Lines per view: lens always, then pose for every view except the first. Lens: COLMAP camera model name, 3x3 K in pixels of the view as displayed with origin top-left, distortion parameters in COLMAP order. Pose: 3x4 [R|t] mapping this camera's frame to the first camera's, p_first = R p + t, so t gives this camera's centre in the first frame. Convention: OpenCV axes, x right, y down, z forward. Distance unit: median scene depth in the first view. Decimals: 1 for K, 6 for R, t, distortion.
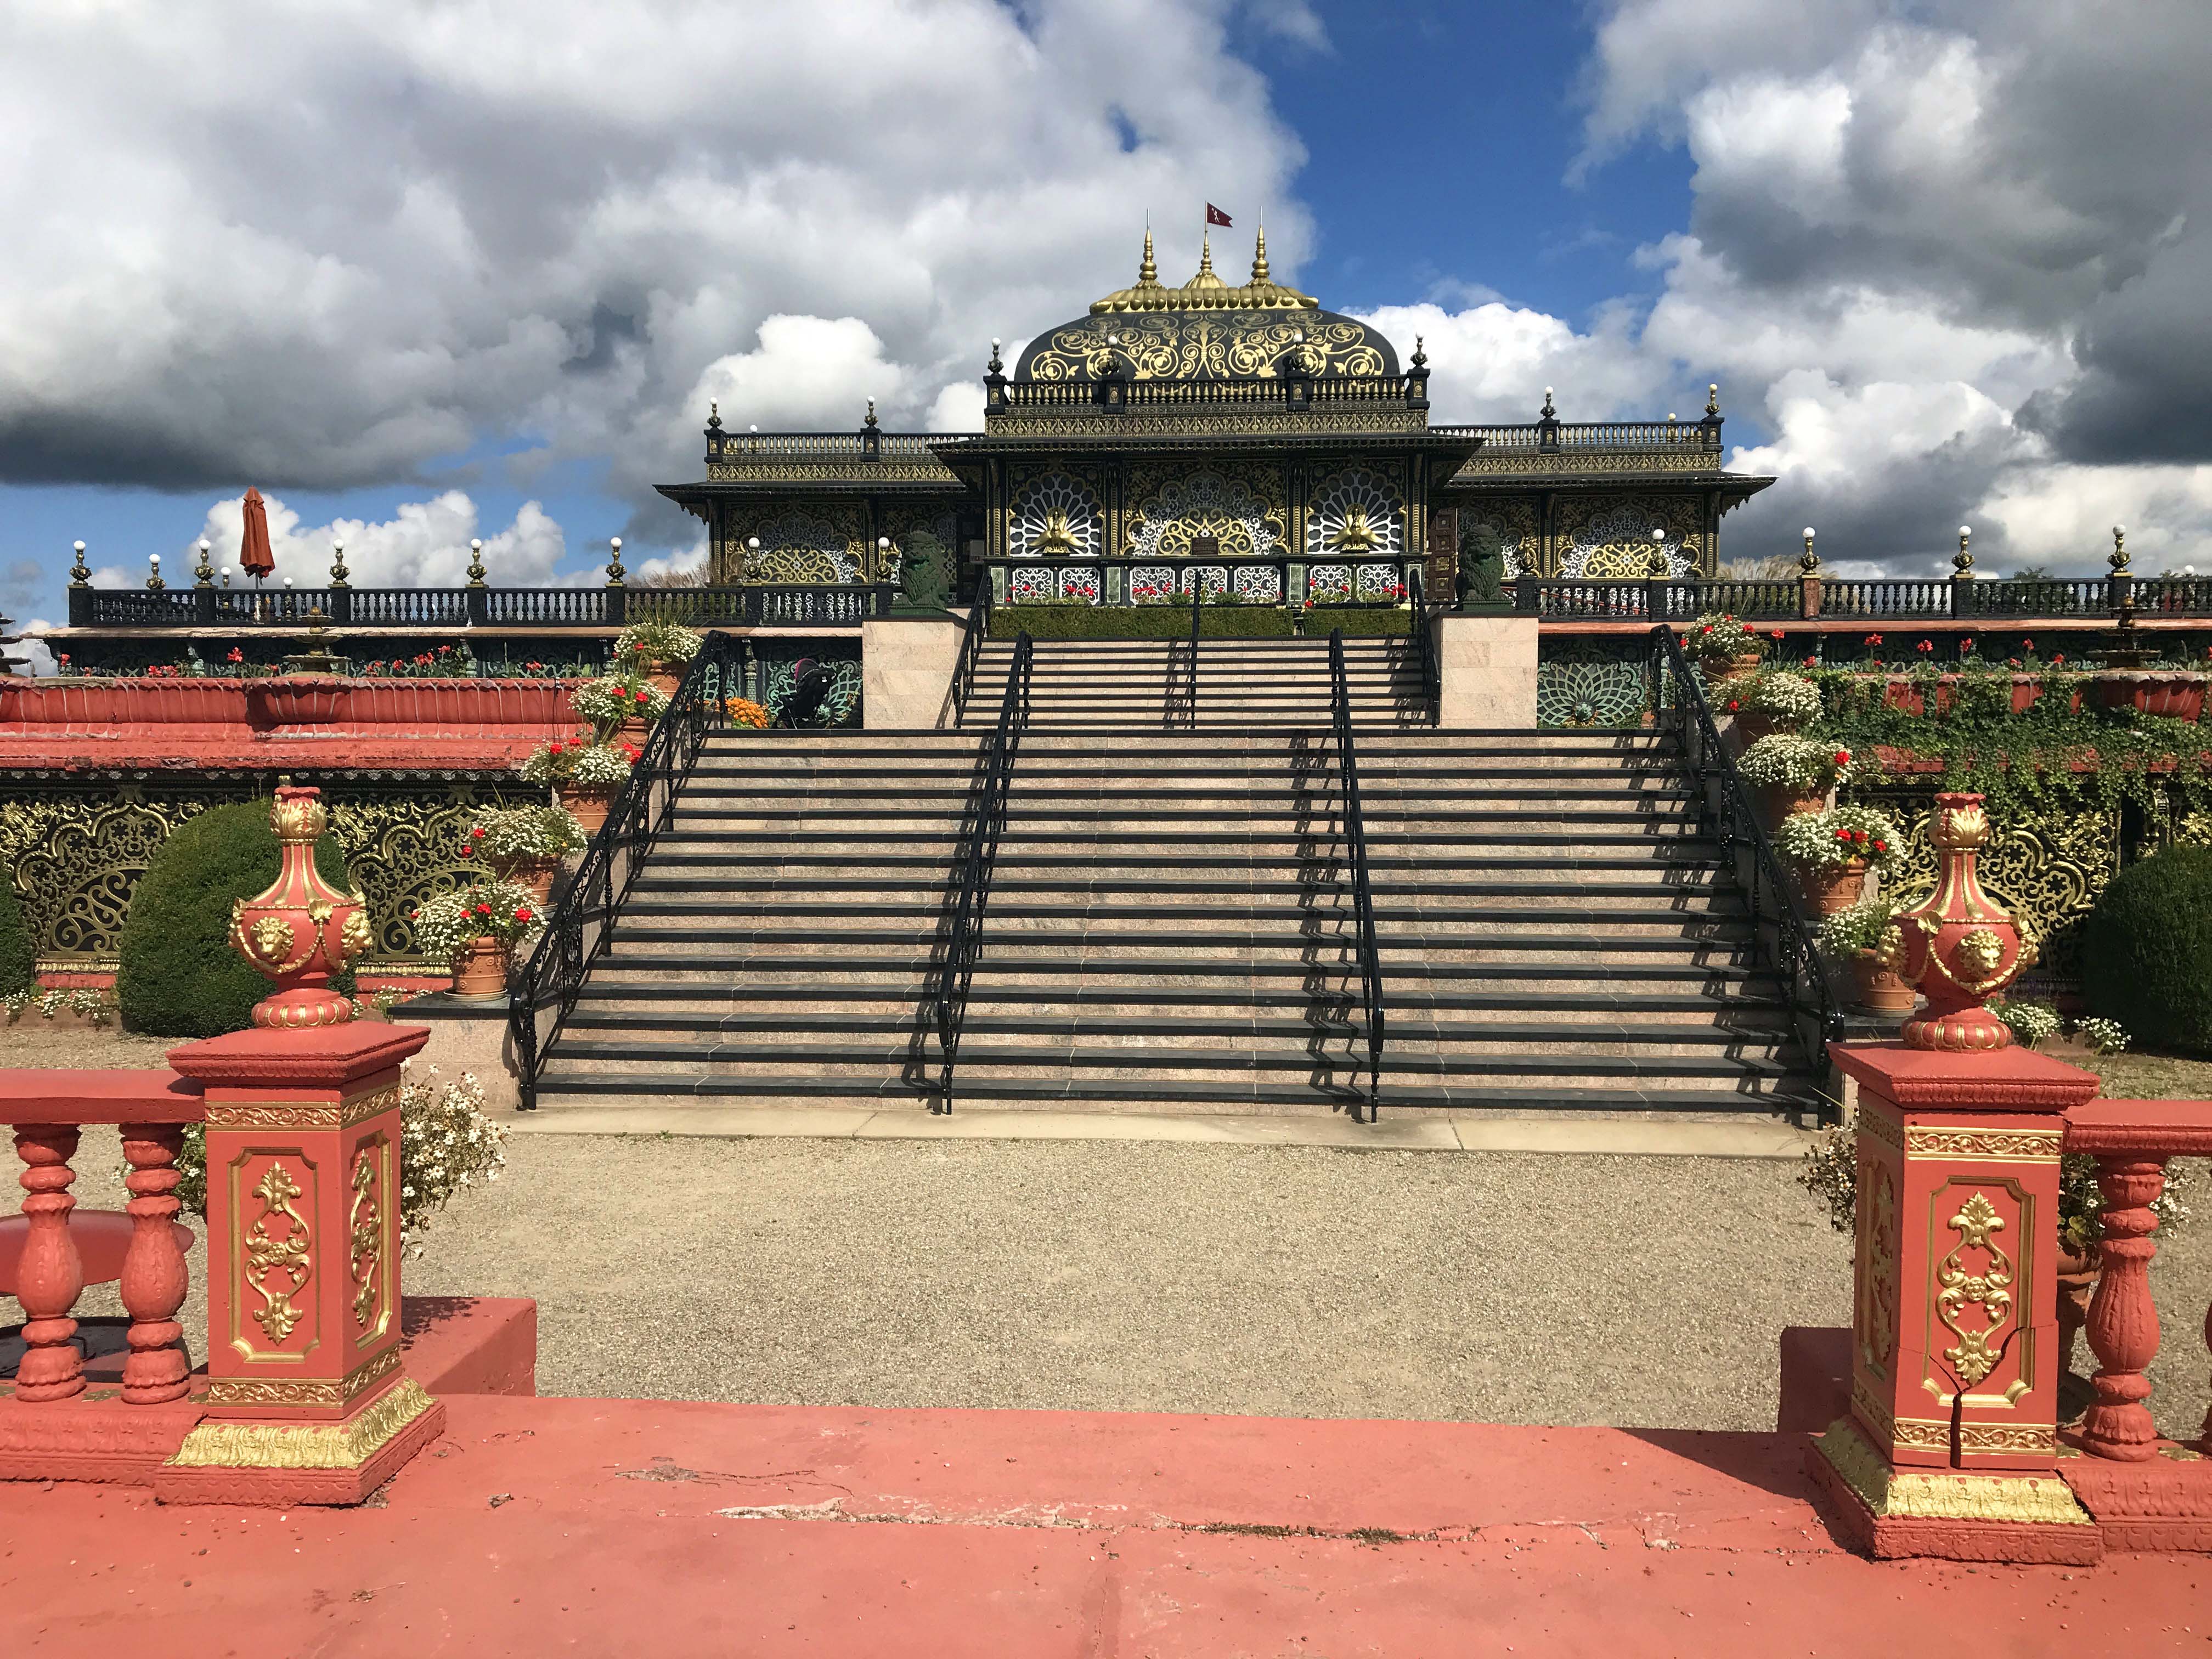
lens RADIAL K [[1739.4, 0, 1099.3], [0, 1739.4, 834.1], [0, 0, 1]] dist [0.132390, -0.190771]
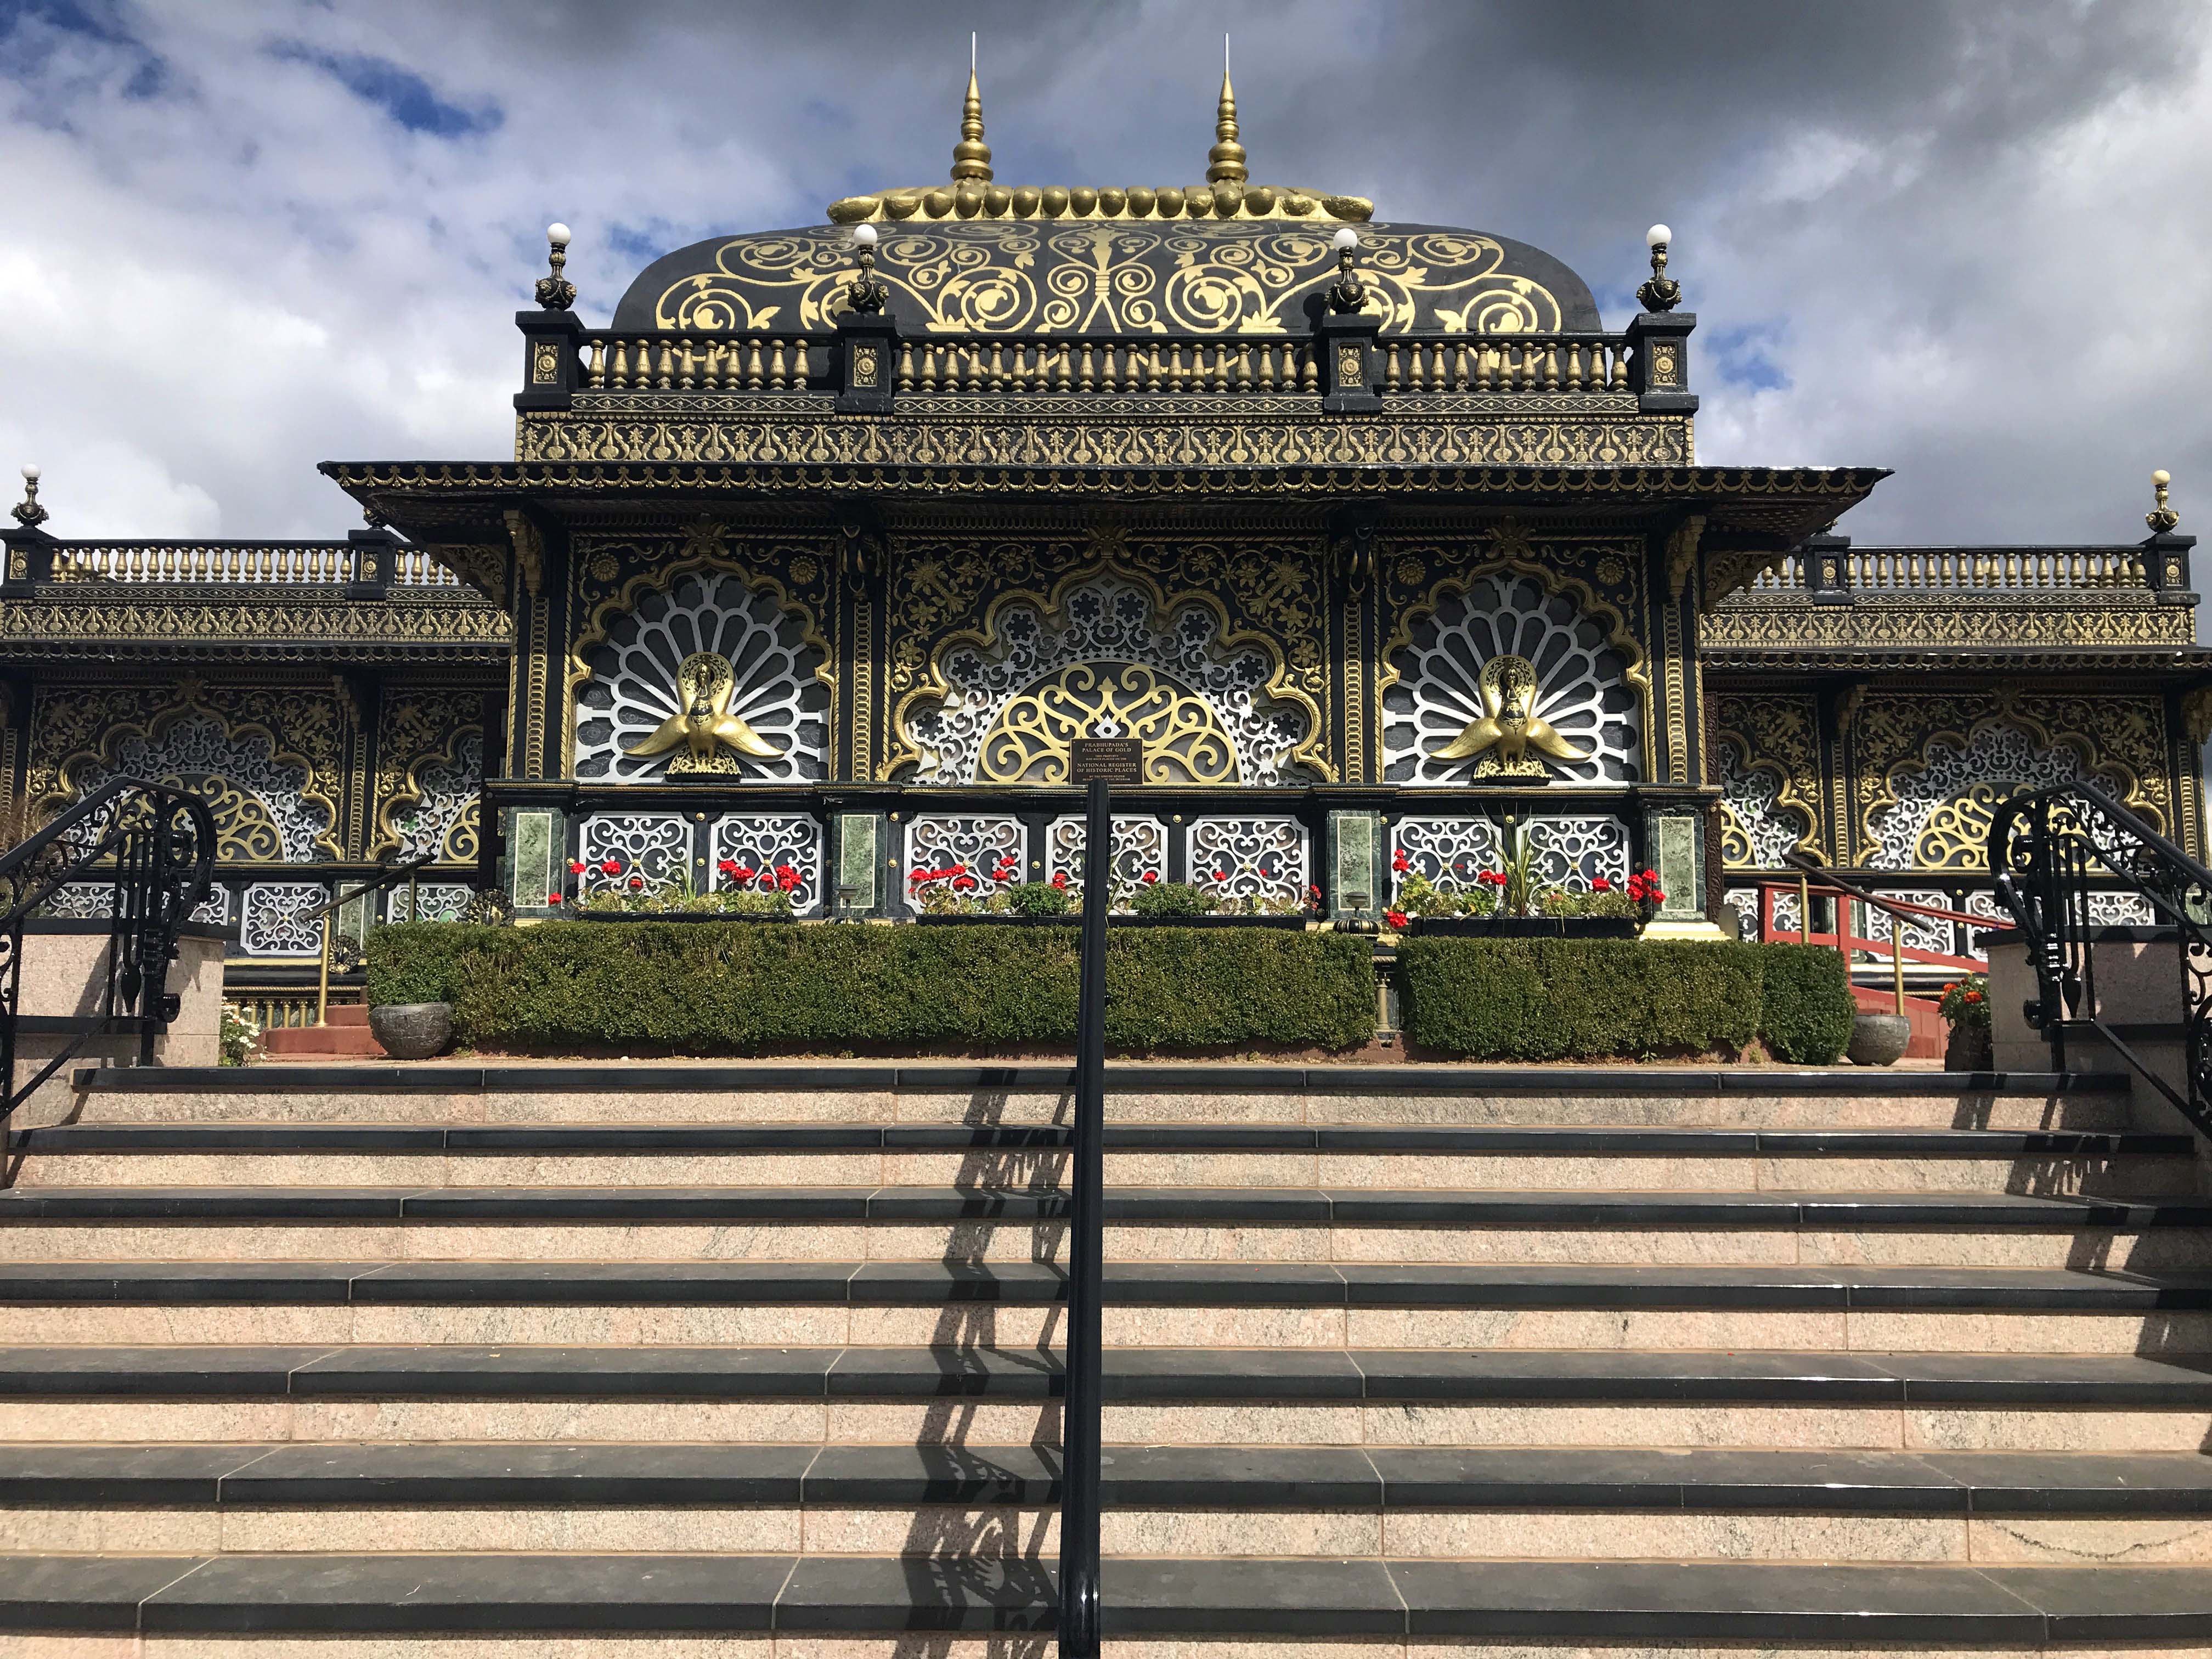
lens RADIAL K [[1739.4, 0, 1099.3], [0, 1739.4, 834.1], [0, 0, 1]] dist [0.132390, -0.190771]
pose [[0.997623, 0.011036, 0.068019, 0.033744], [0.000720, 0.985369, -0.170430, -0.086518], [-0.068905, 0.170074, 0.983019, 0.638296]]
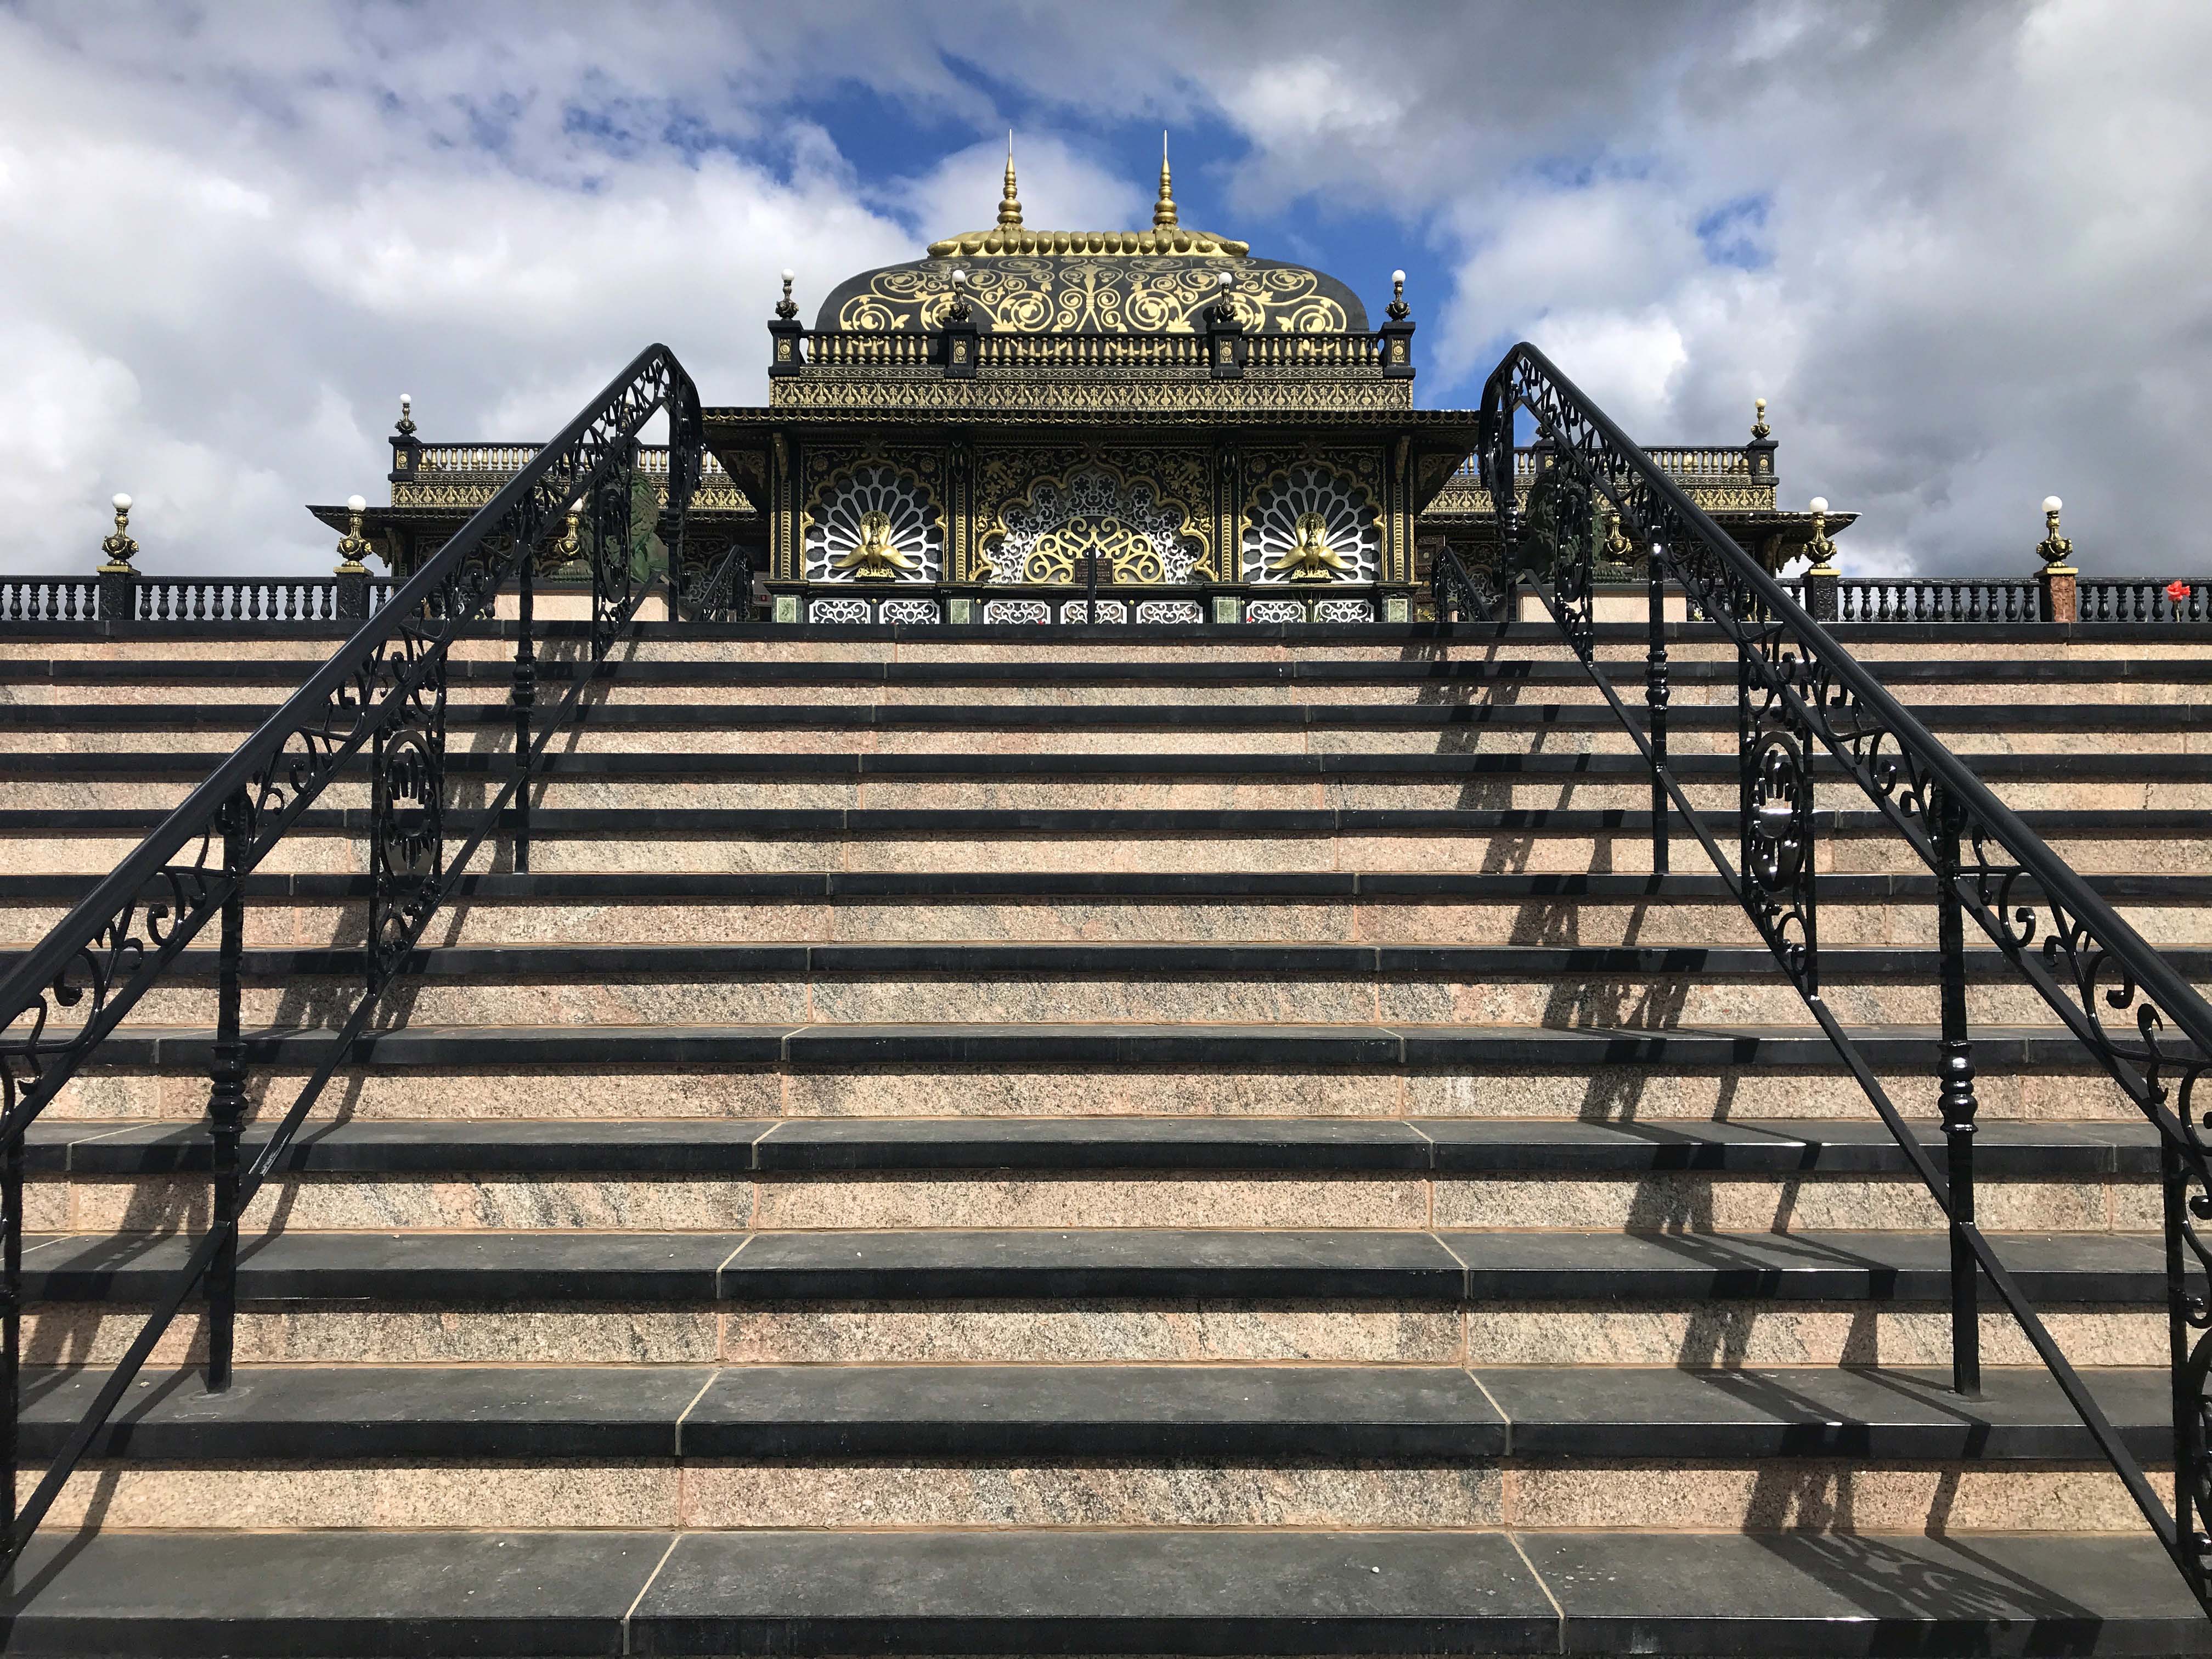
lens RADIAL K [[1739.4, 0, 1099.3], [0, 1739.4, 834.1], [0, 0, 1]] dist [0.132390, -0.190771]
pose [[0.996941, 0.004308, 0.078038, 0.009741], [0.004231, 0.994041, -0.108925, 0.012125], [-0.078042, 0.108922, 0.990982, 0.333523]]
